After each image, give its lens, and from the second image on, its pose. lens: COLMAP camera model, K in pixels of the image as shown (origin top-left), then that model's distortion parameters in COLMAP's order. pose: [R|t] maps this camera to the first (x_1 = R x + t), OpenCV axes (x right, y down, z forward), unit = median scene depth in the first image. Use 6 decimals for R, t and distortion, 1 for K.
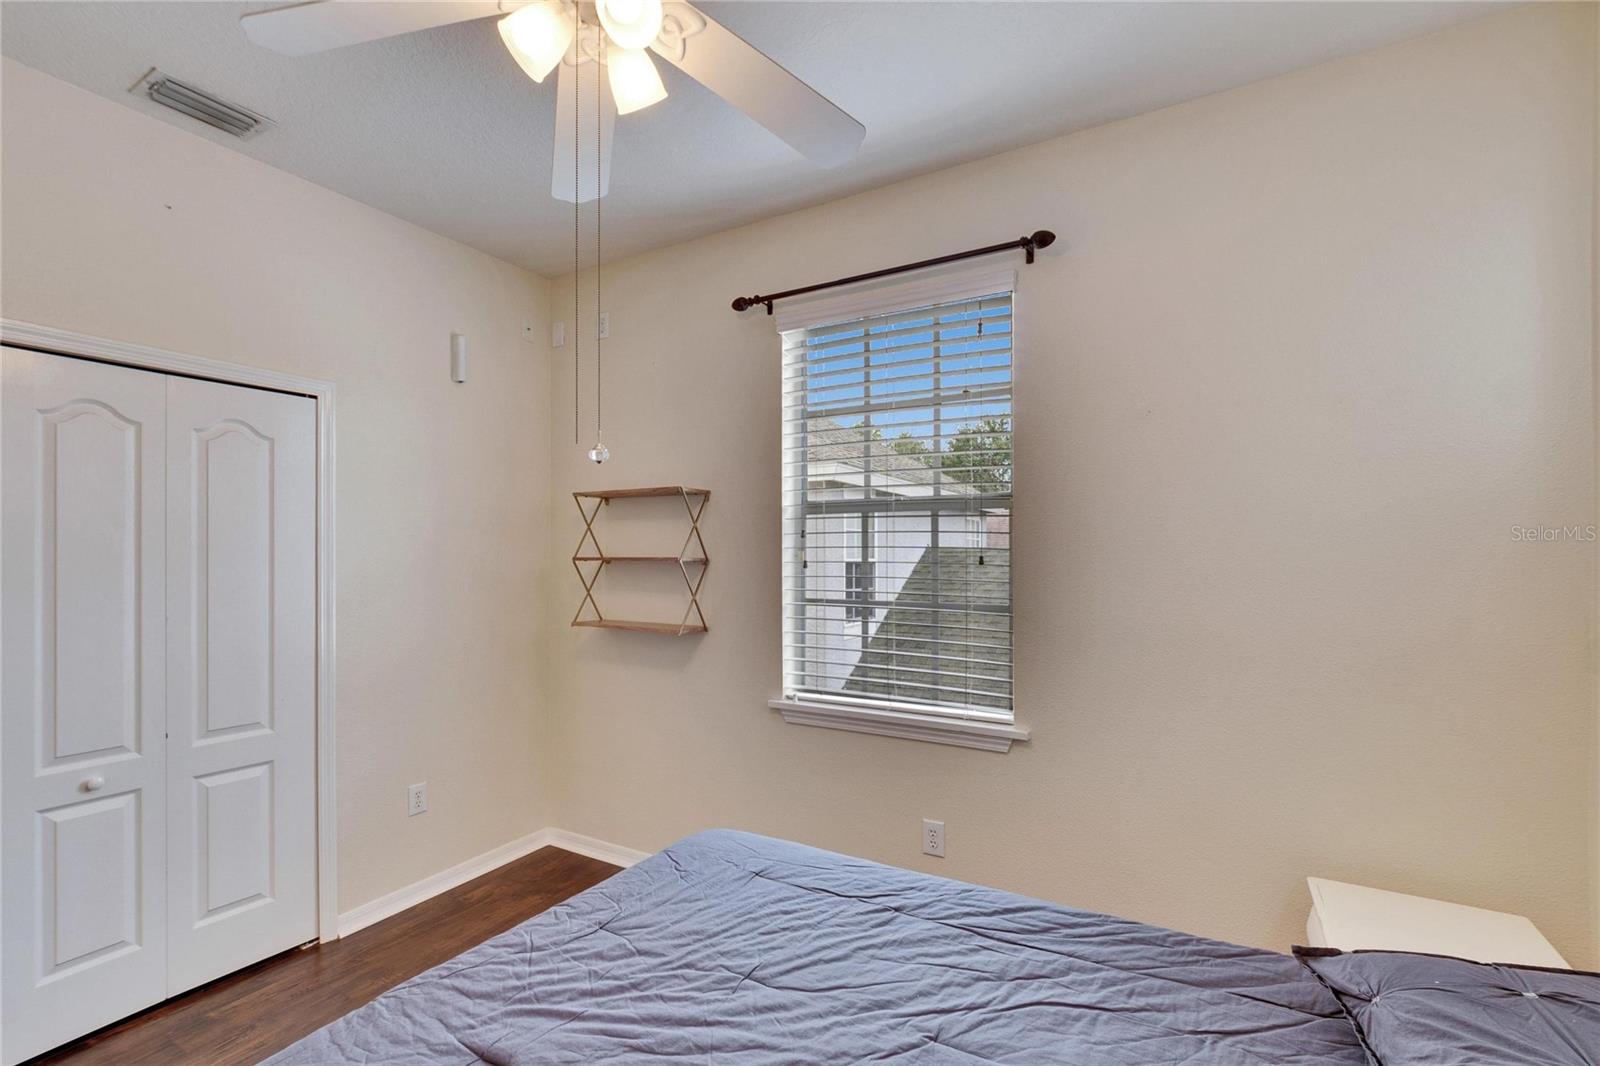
lens RADIAL K [[726.8, 0, 789.4], [0, 726.8, 555.4], [0, 0, 1]] dist [-0.002205, 0.000100]
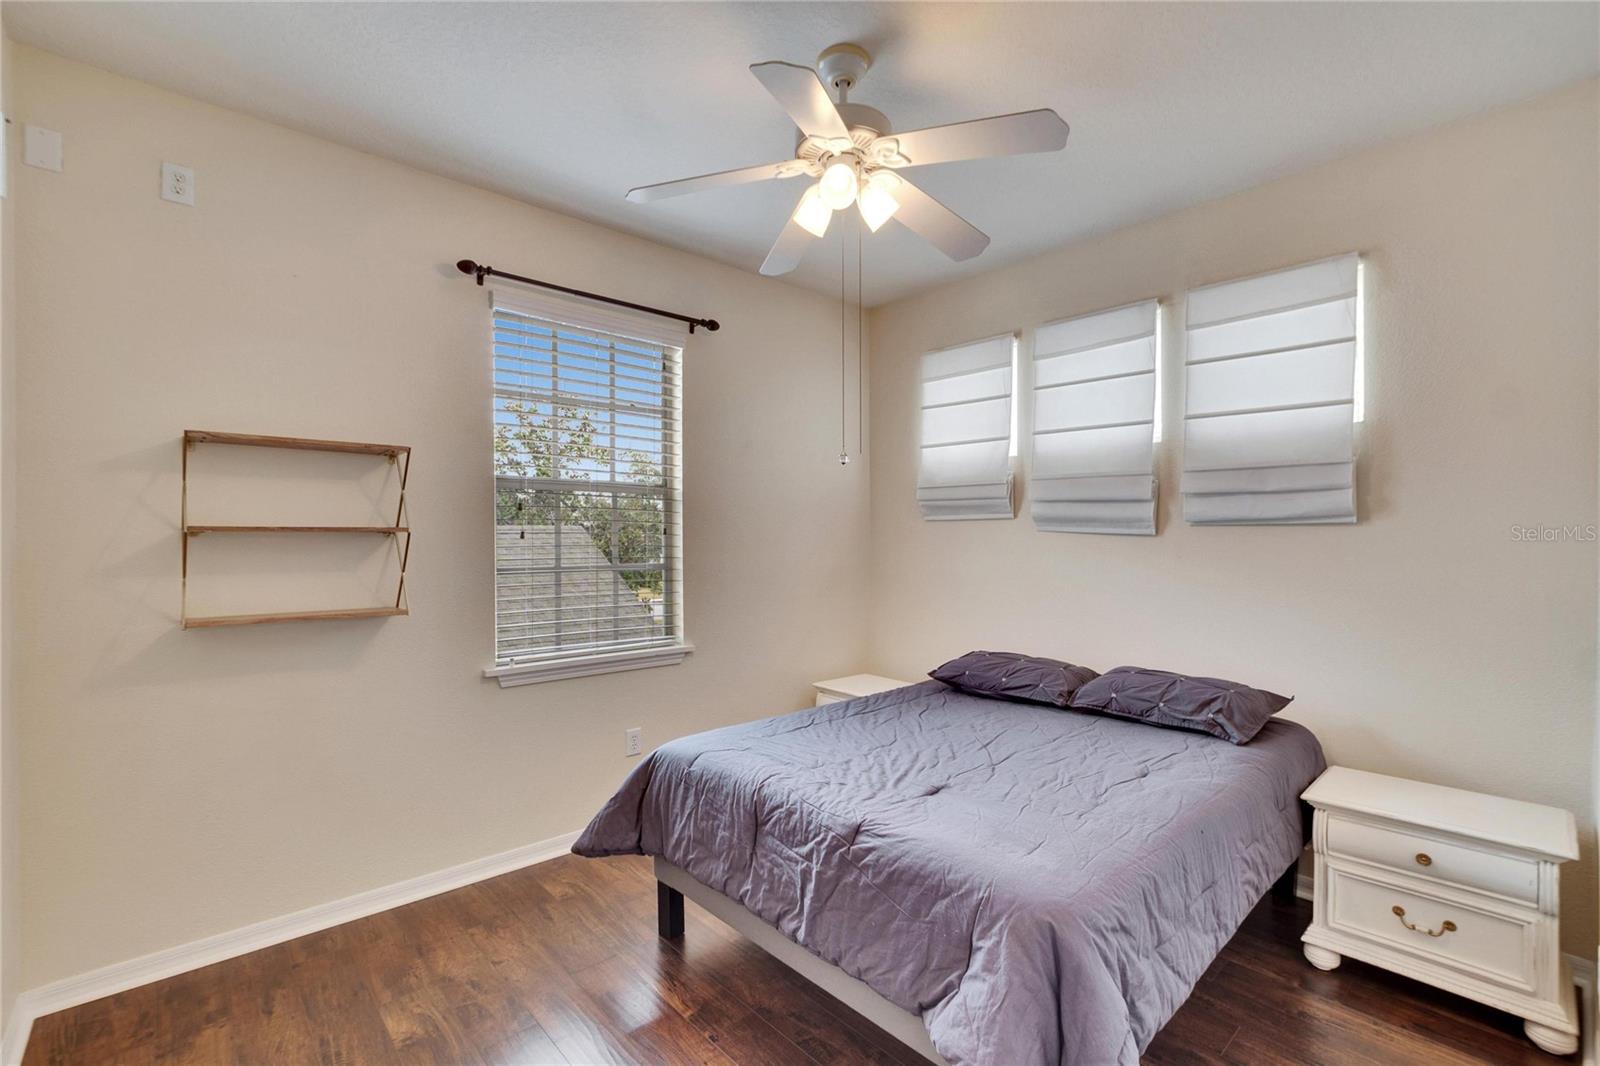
lens RADIAL K [[703.4, 0, 798.0], [0, 703.4, 538.4], [0, 0, 1]] dist [-0.004475, -0.000937]
pose [[0.296940, 0.002442, 0.954893, -0.891692], [0.005132, 0.999978, -0.004154, 0.025852], [-0.954882, 0.006134, 0.296921, 0.323091]]
